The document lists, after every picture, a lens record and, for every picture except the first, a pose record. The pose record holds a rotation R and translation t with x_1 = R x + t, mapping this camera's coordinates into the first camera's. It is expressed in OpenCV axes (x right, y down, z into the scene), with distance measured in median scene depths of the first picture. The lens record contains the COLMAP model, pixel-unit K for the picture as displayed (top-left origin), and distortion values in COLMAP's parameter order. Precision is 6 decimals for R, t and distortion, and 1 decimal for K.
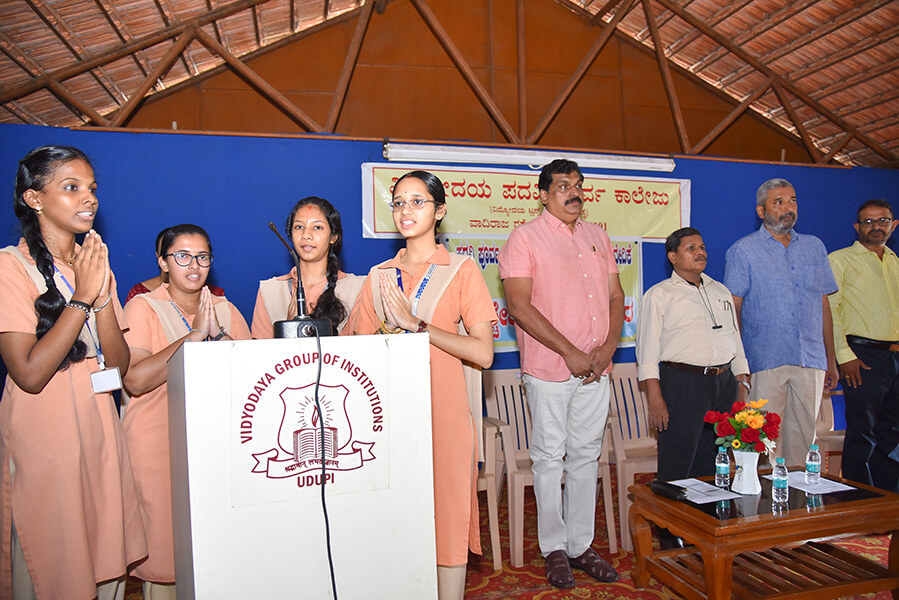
lens RADIAL K [[626.2, 0, 440.6], [0, 626.2, 308.0], [0, 0, 1]] dist [-0.107993, 0.058436]
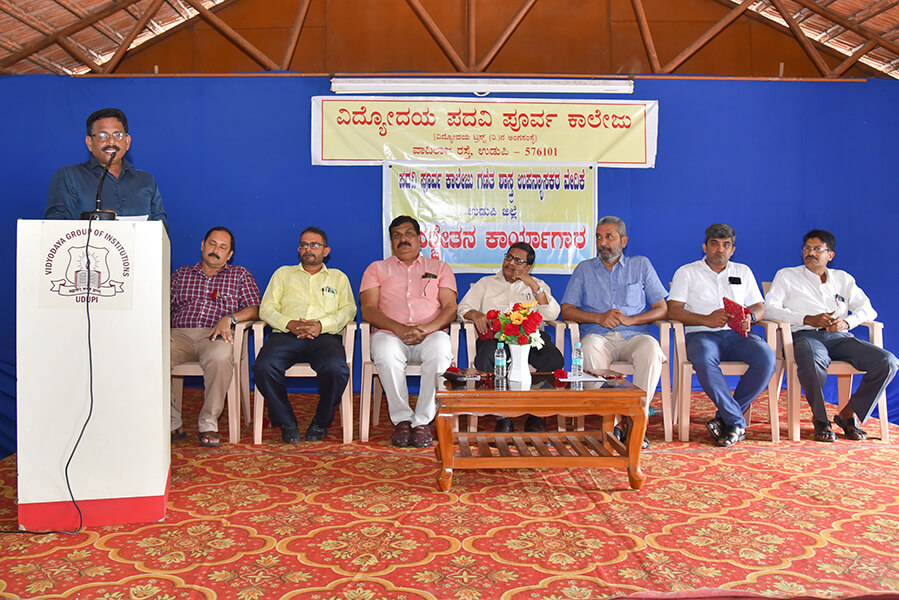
lens RADIAL K [[798.4, 0, 422.0], [0, 798.4, 262.7], [0, 0, 1]] dist [-0.115040, 0.078966]
pose [[0.968576, 0.022783, -0.247672, 0.390823], [-0.020703, 0.999725, 0.010999, 0.037596], [0.247854, -0.005525, 0.968782, -0.289923]]
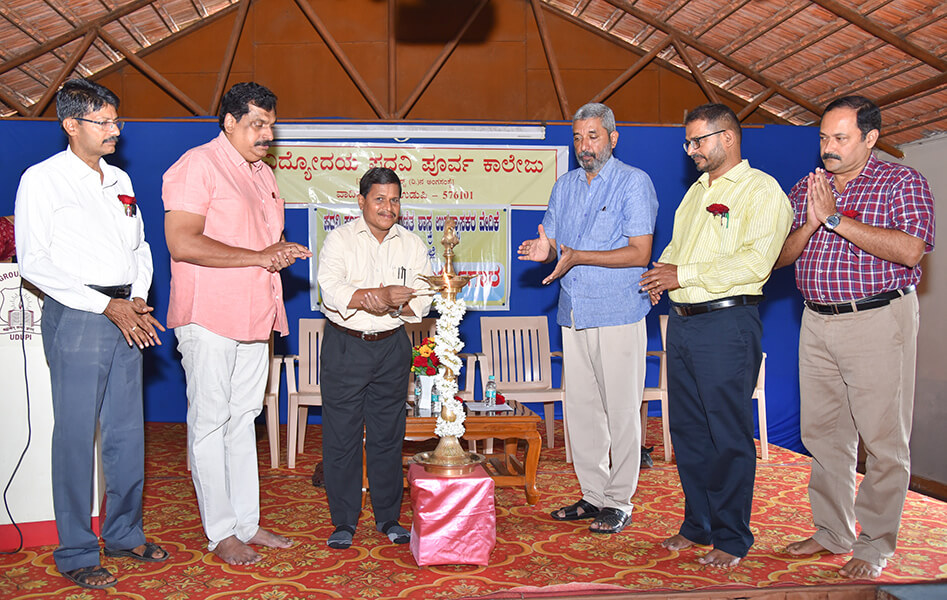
lens RADIAL K [[789.5, 0, 410.0], [0, 789.5, 333.2], [0, 0, 1]] dist [-0.060390, 0.039383]
pose [[0.981941, 0.024649, -0.187575, 0.434112], [-0.014982, 0.998494, 0.052781, 0.034463], [0.188593, -0.049018, 0.980831, -0.348916]]
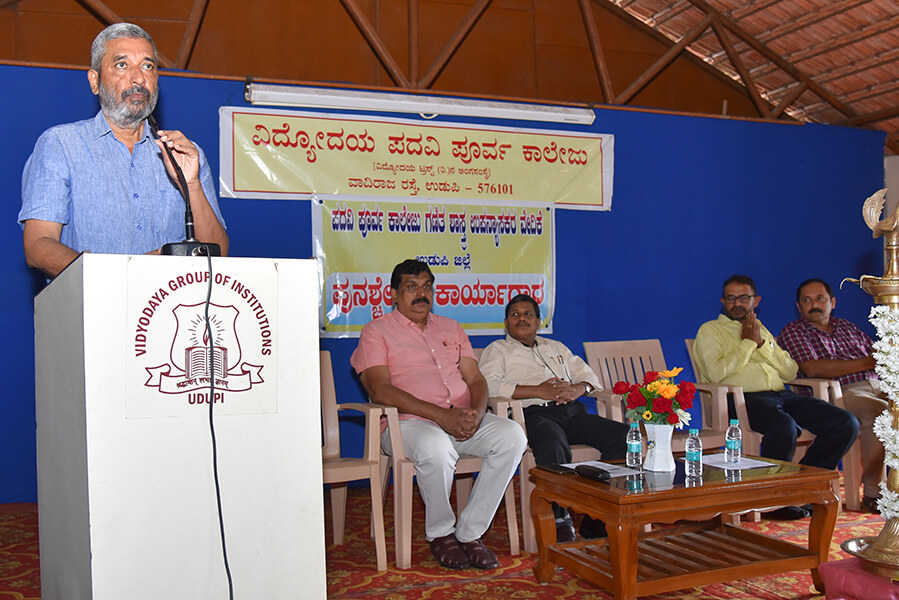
lens RADIAL K [[846.0, 0, 357.3], [0, 846.0, 300.6], [0, 0, 1]] dist [-0.081547, 0.023843]
pose [[0.997847, 0.005959, 0.065318, -0.014061], [-0.004674, 0.999793, -0.019796, 0.043420], [-0.065423, 0.019448, 0.997668, -0.115657]]
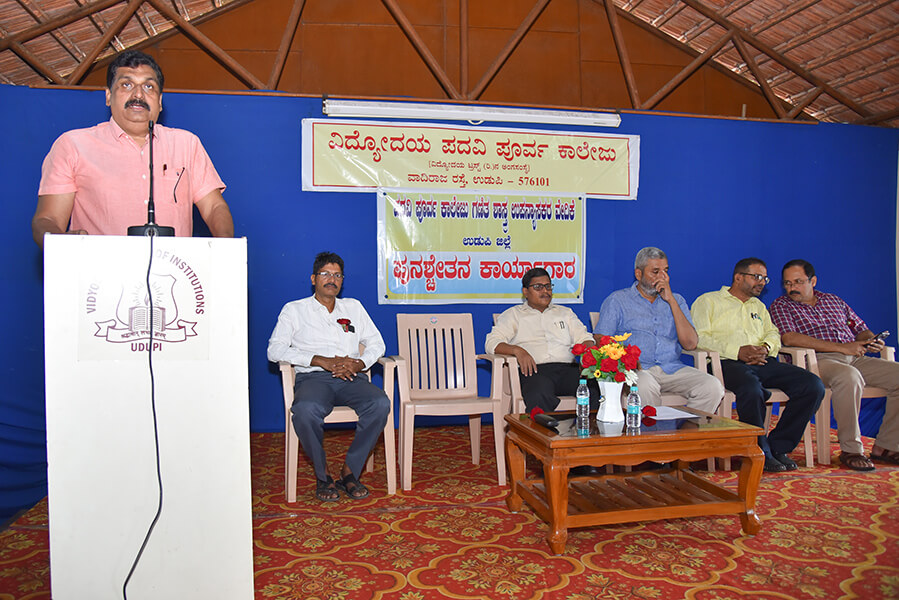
lens RADIAL K [[681.8, 0, 410.1], [0, 681.8, 288.8], [0, 0, 1]] dist [-0.121983, 0.081082]
pose [[0.997210, 0.015953, -0.072921, 0.132174], [-0.015613, 0.999864, 0.005229, 0.039837], [0.072995, -0.004076, 0.997324, -0.105294]]
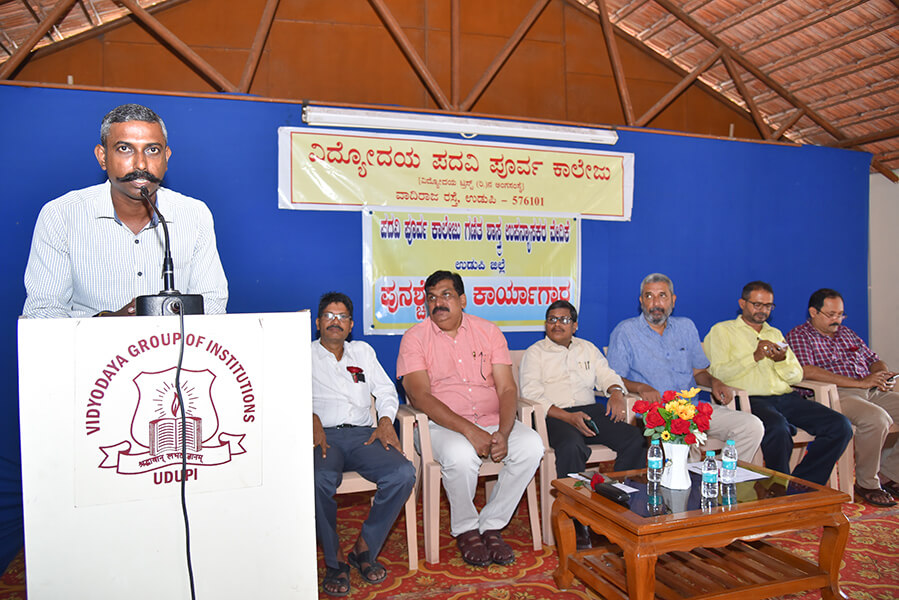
lens RADIAL K [[665.1, 0, 420.9], [0, 665.1, 296.5], [0, 0, 1]] dist [-0.108624, 0.058555]
pose [[0.998180, 0.013400, 0.058801, 0.027296], [-0.014240, 0.999802, 0.013898, 0.000665], [-0.058603, -0.014710, 0.998173, 0.015029]]
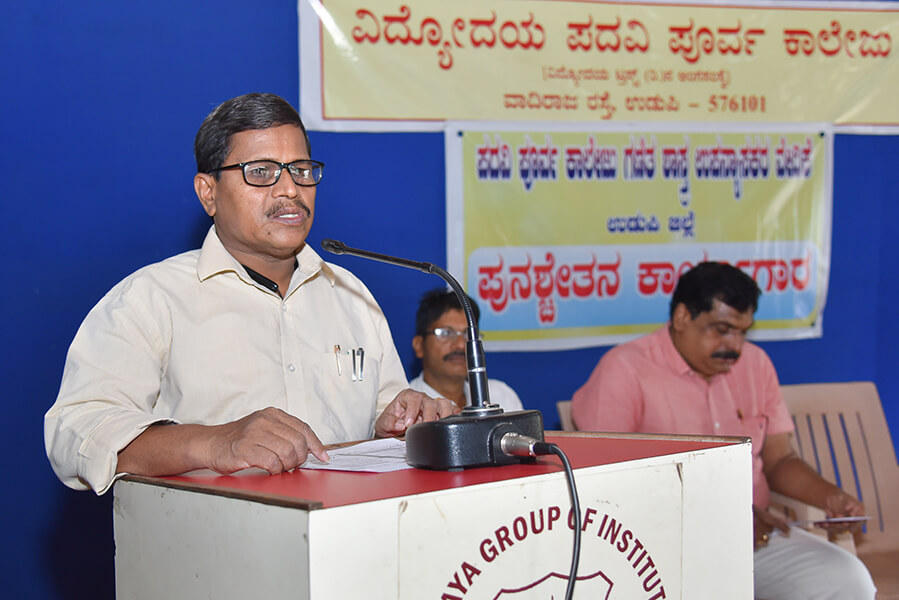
lens RADIAL K [[1144.5, 0, 317.1], [0, 1144.5, 271.2], [0, 0, 1]] dist [0.005074, 0.184911]
pose [[0.999931, 0.003273, 0.011242, -0.114625], [-0.003840, 0.998704, 0.050751, -0.041905], [-0.011061, -0.050791, 0.998648, 0.055305]]
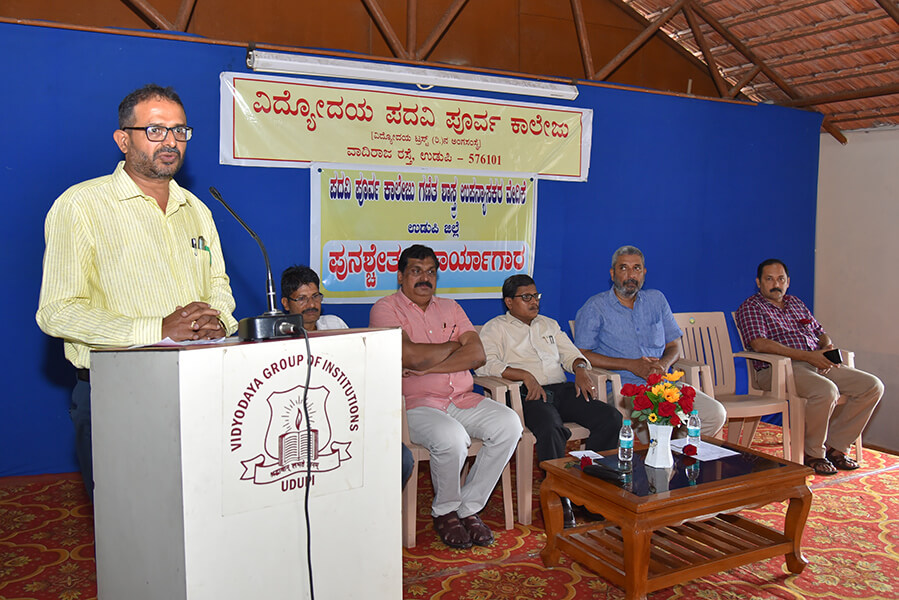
lens RADIAL K [[798.4, 0, 422.0], [0, 798.4, 262.7], [0, 0, 1]] dist [-0.115040, 0.078966]
pose [[0.974767, 0.020154, 0.222312, -0.088448], [-0.032342, 0.998159, 0.051317, -0.042790], [-0.220868, -0.057212, 0.973624, -0.073812]]
